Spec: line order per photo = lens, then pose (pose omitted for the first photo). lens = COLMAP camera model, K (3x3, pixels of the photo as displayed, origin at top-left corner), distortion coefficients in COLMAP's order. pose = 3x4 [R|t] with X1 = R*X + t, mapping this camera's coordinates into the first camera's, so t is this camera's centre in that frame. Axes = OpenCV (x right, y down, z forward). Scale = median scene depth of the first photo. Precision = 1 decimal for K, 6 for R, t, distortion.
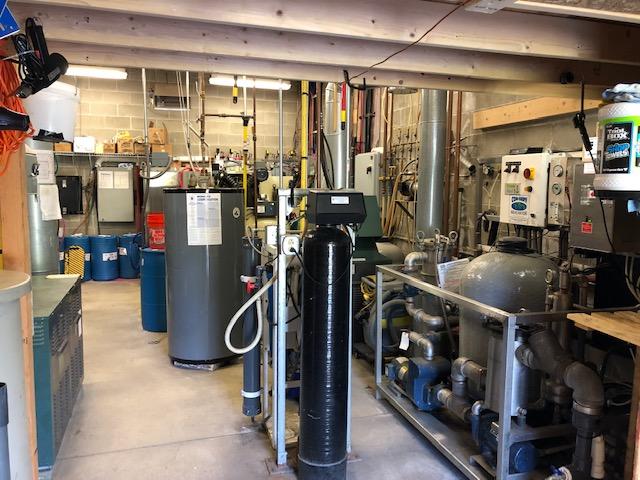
lens RADIAL K [[528.6, 0, 318.1], [0, 528.6, 233.5], [0, 0, 1]] dist [0.005462, -0.006402]
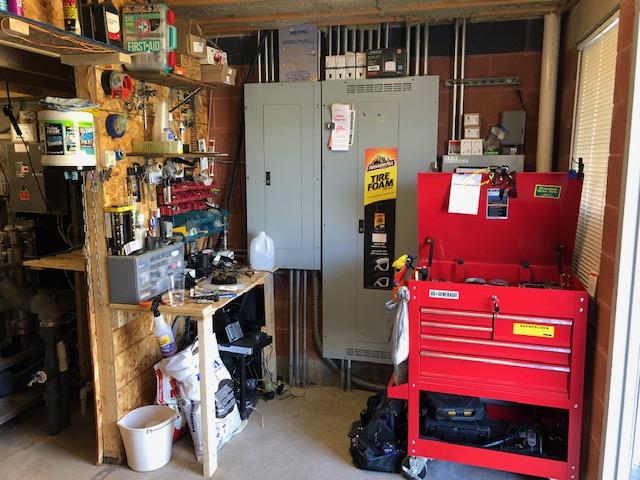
lens RADIAL K [[528.6, 0, 318.1], [0, 528.6, 233.5], [0, 0, 1]] dist [0.005462, -0.006402]
pose [[0.518008, -0.133536, 0.844888, -0.267807], [0.092528, 0.990691, 0.099851, 0.023004], [-0.850356, 0.026452, 0.525542, -0.332685]]
